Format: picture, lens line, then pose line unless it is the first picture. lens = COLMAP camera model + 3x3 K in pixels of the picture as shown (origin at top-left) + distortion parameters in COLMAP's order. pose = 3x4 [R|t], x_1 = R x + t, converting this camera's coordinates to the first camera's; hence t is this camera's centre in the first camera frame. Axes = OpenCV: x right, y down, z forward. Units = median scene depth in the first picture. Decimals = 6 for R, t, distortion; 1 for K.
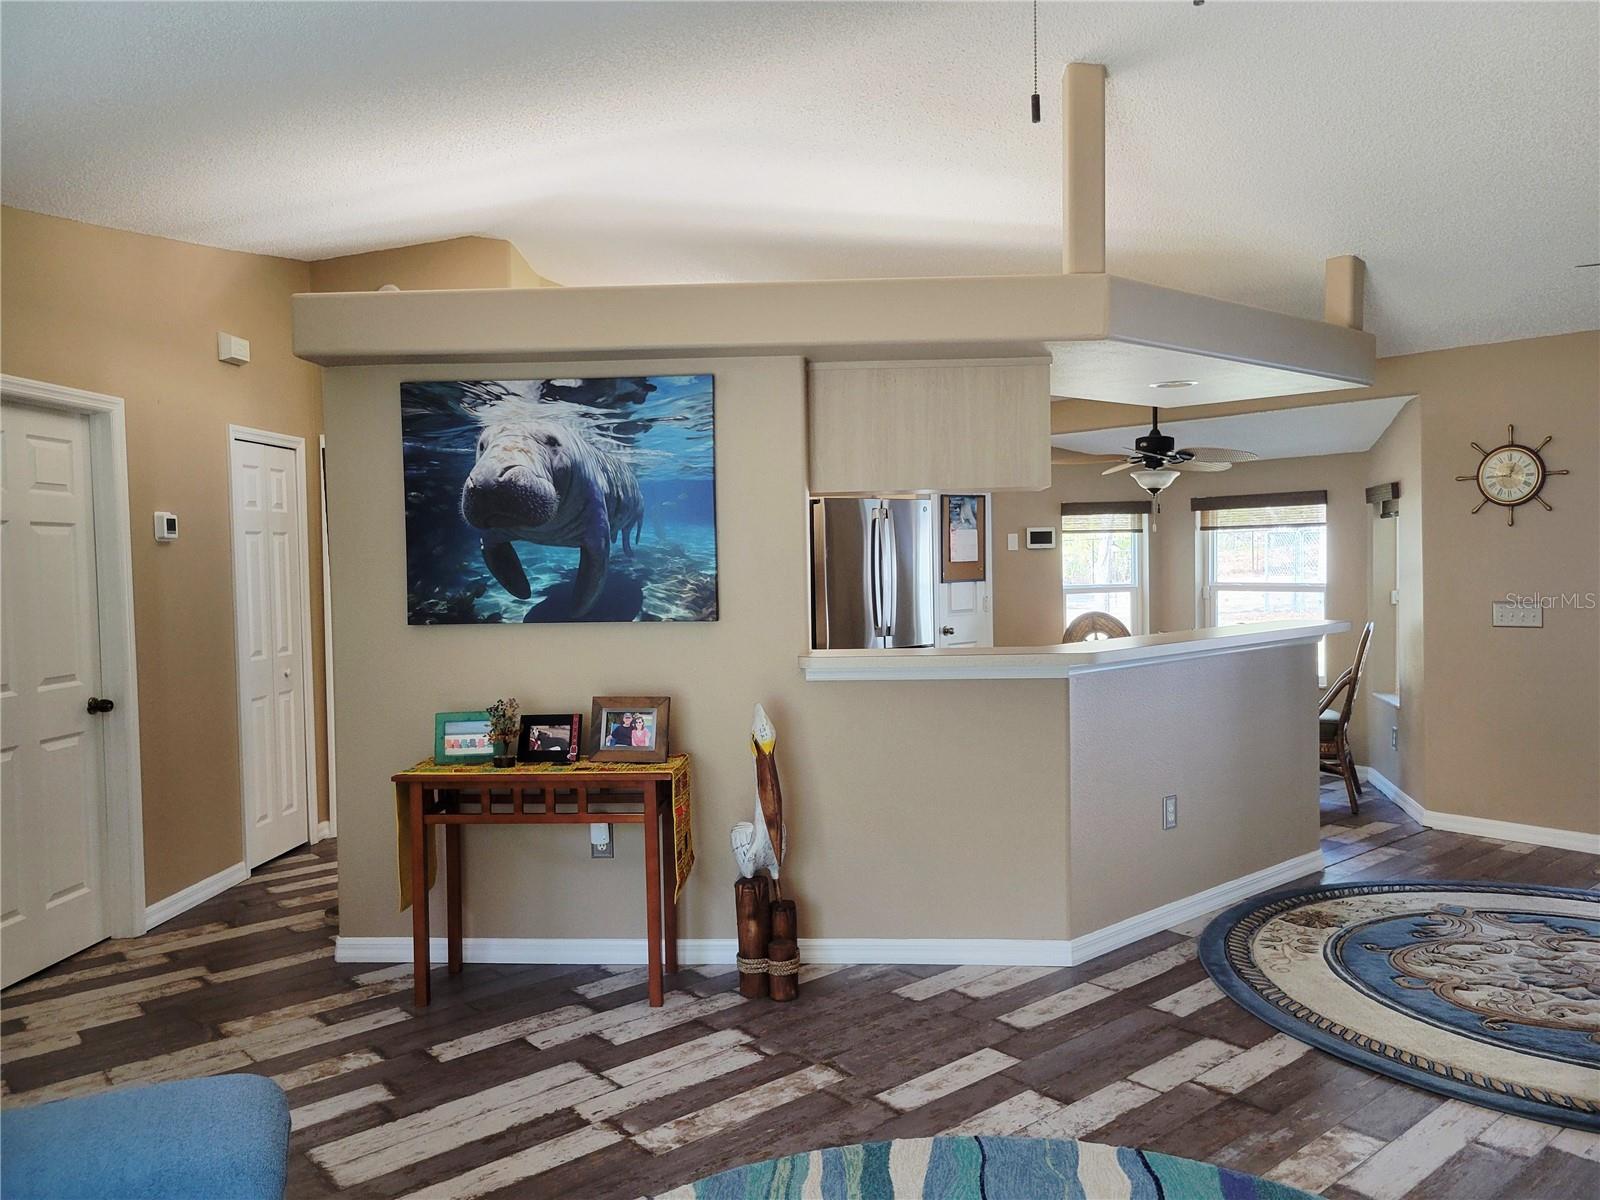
lens RADIAL K [[1203.7, 0, 795.2], [0, 1203.7, 599.1], [0, 0, 1]] dist [0.057100, -0.046282]
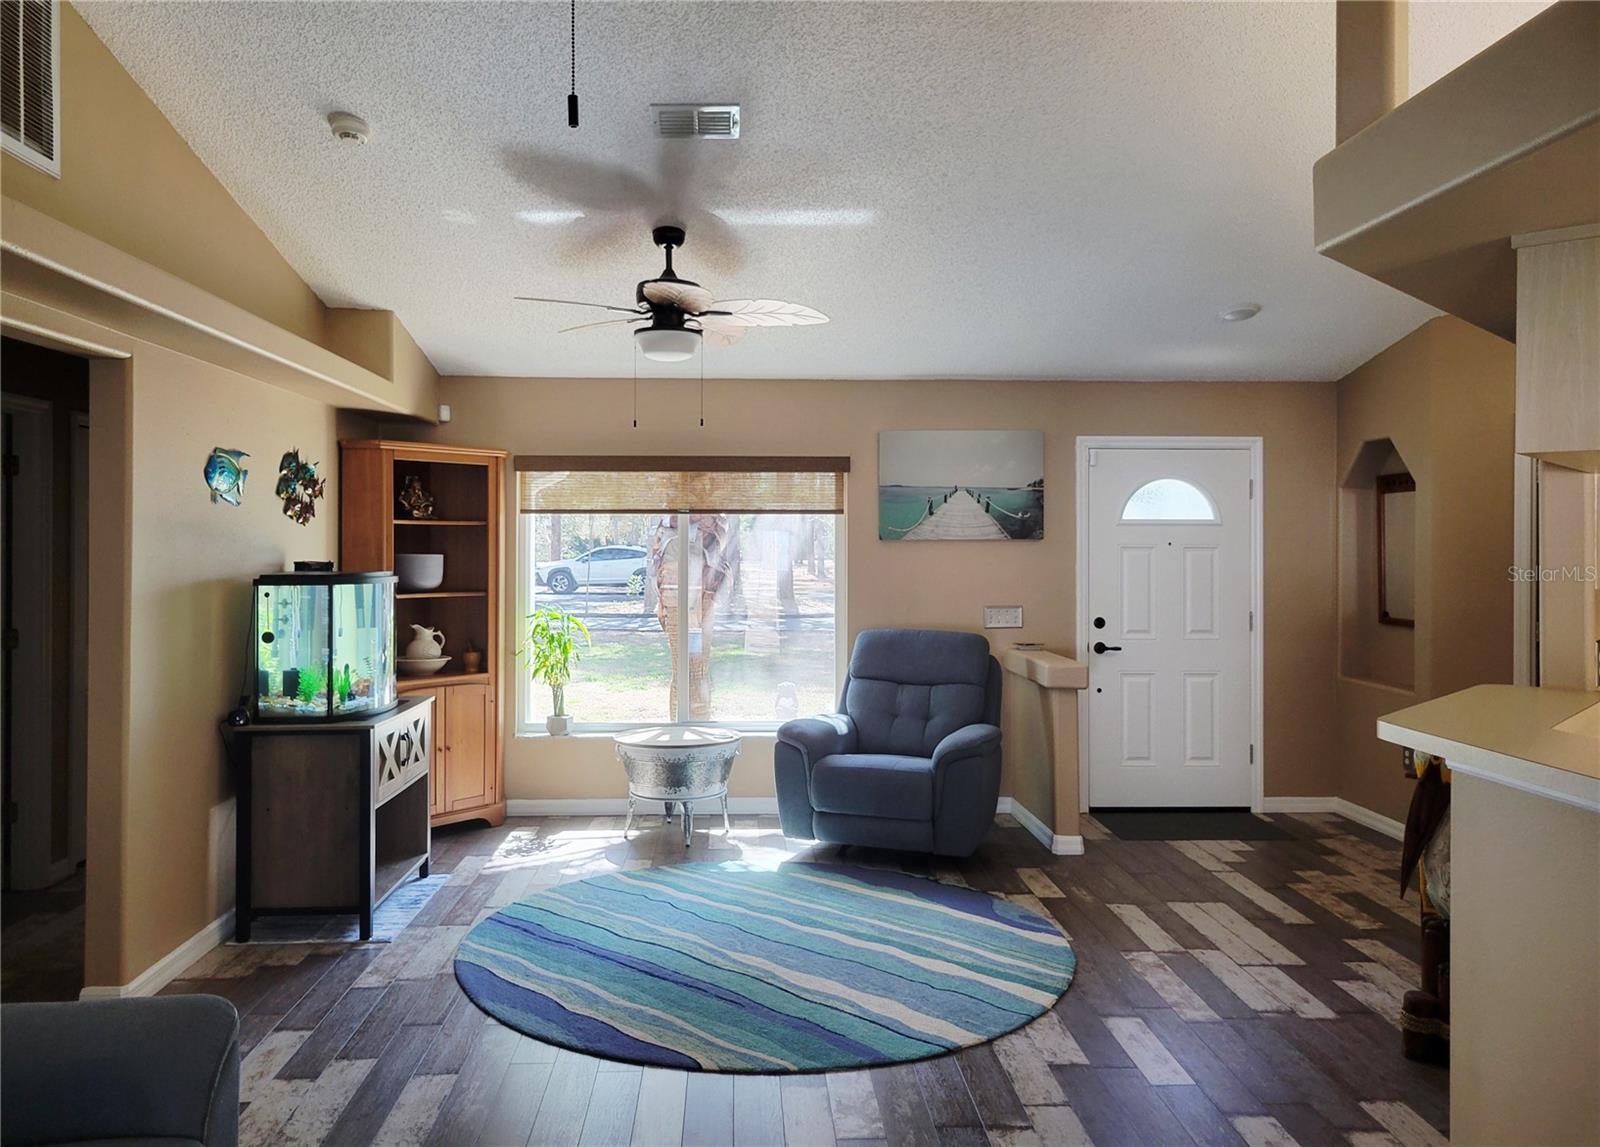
lens RADIAL K [[1209.4, 0, 773.7], [0, 1209.4, 539.7], [0, 0, 1]] dist [0.032903, -0.000581]
pose [[-0.626075, 0.014639, -0.779625, 0.915052], [-0.020883, 0.999150, 0.035531, -0.065460], [0.779483, 0.038526, -0.625238, 1.103464]]
